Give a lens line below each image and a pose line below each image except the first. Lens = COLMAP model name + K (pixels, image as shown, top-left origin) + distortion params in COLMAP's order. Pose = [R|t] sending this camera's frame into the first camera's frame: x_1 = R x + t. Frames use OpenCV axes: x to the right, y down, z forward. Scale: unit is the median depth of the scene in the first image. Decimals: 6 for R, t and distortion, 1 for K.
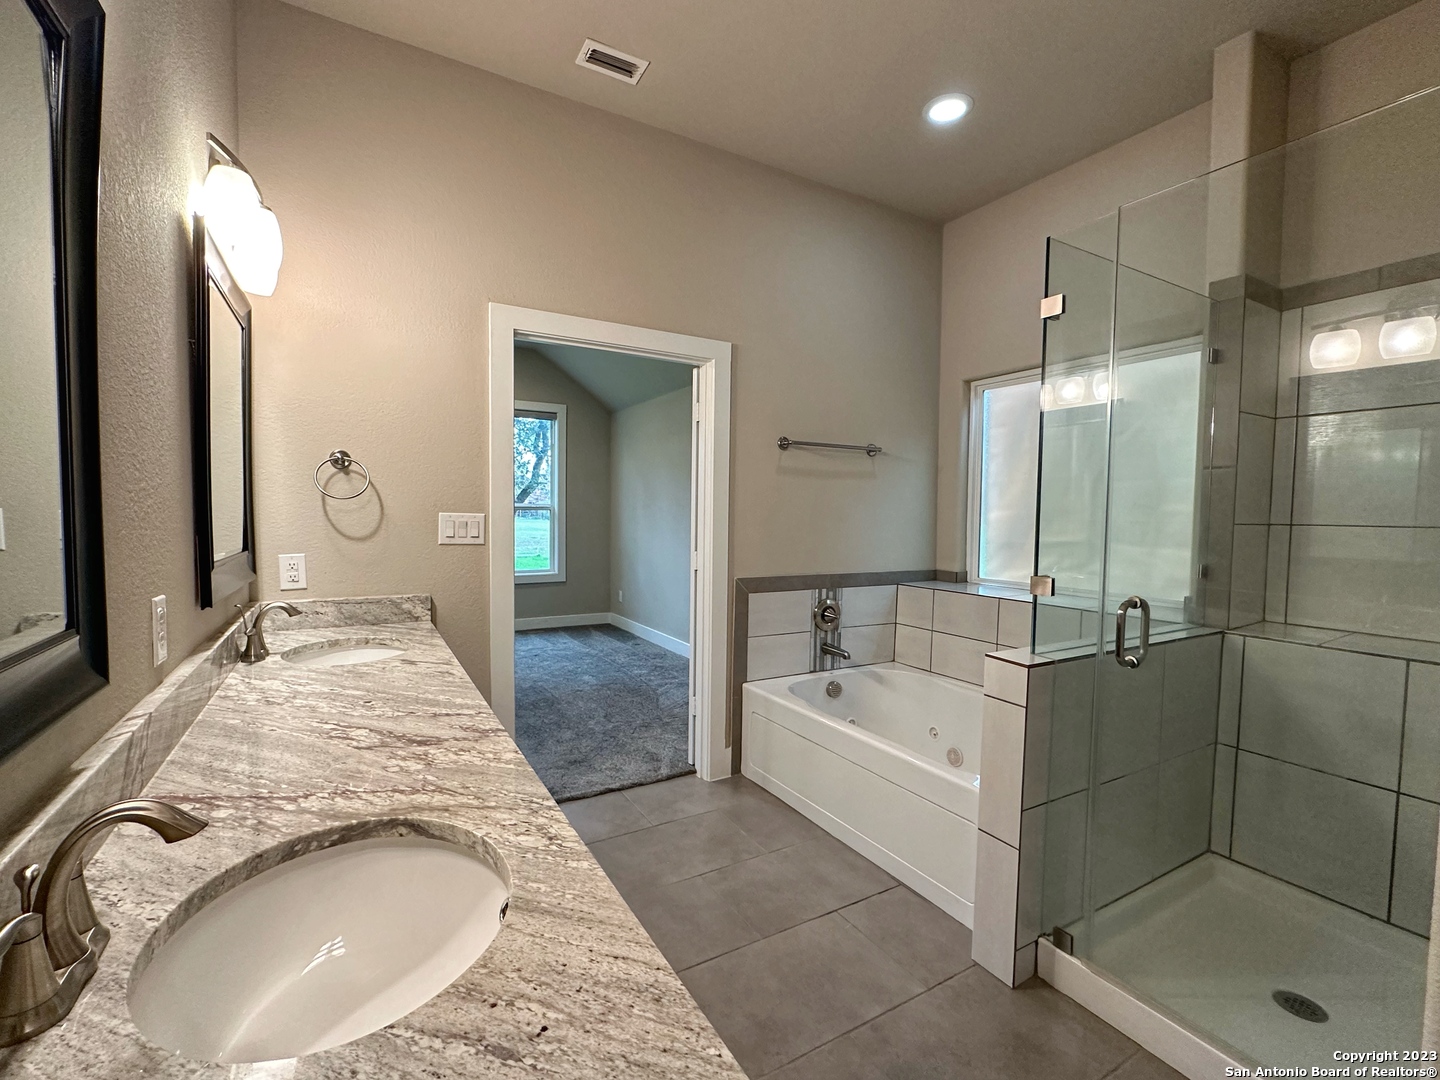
lens RADIAL K [[636.4, 0, 718.9], [0, 636.4, 540.1], [0, 0, 1]] dist [-0.003356, 0.000682]
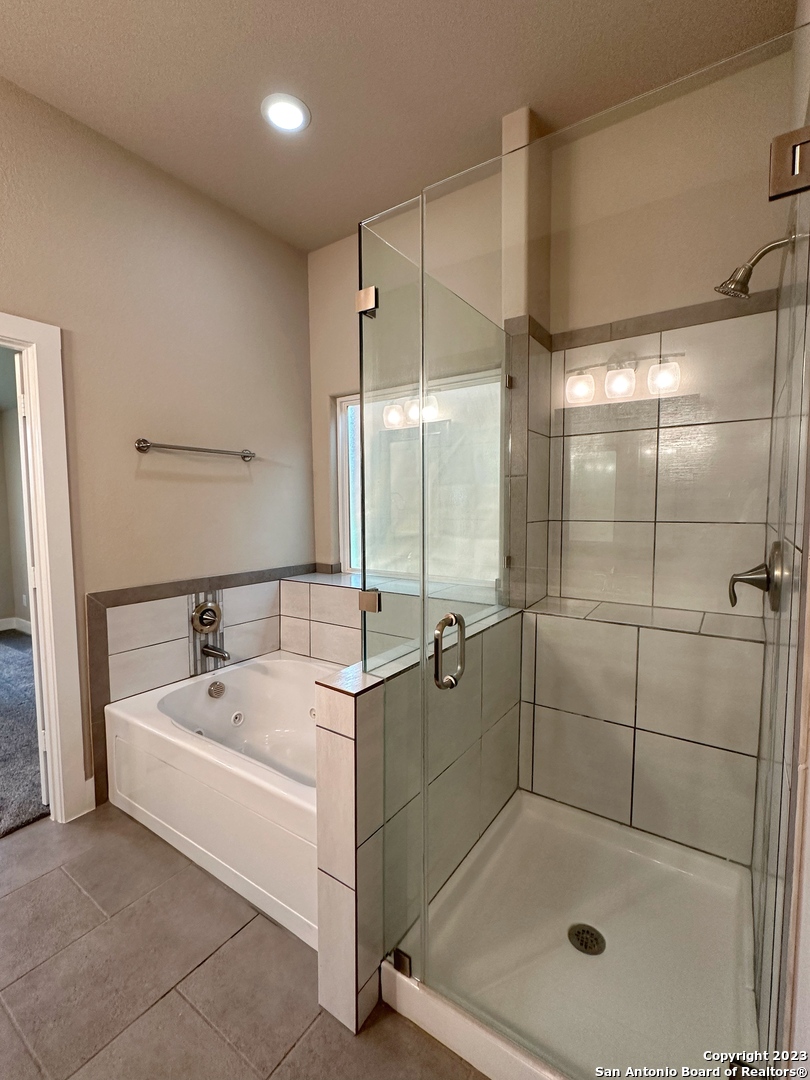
lens RADIAL K [[477.3, 0, 403.7], [0, 477.3, 538.5], [0, 0, 1]] dist [-0.003356, 0.000682]
pose [[0.903584, -0.049023, 0.425597, 0.228416], [0.037525, 0.998670, 0.035365, -0.039018], [-0.426764, -0.015985, 0.904222, 0.301625]]
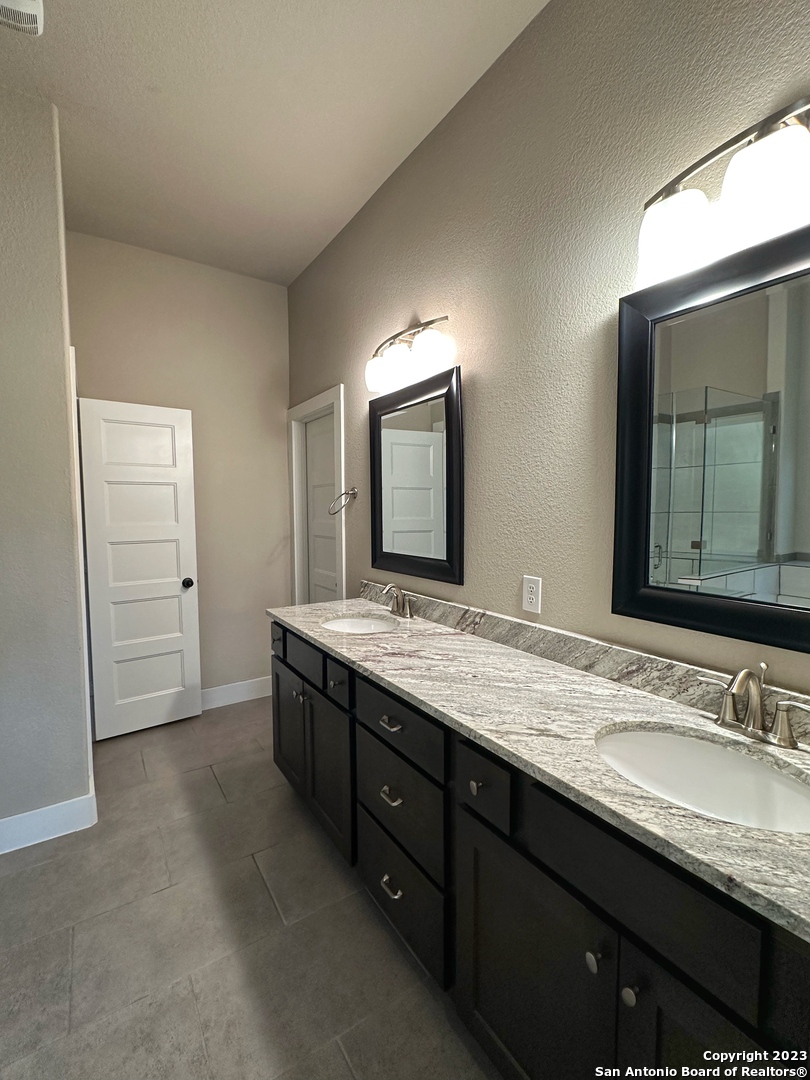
lens RADIAL K [[477.3, 0, 407.2], [0, 477.3, 540.1], [0, 0, 1]] dist [-0.003356, 0.000682]
pose [[-0.998079, -0.010533, -0.061049, -0.239589], [-0.016988, 0.994200, 0.106195, -0.094449], [0.059576, 0.107028, -0.992469, 1.361045]]
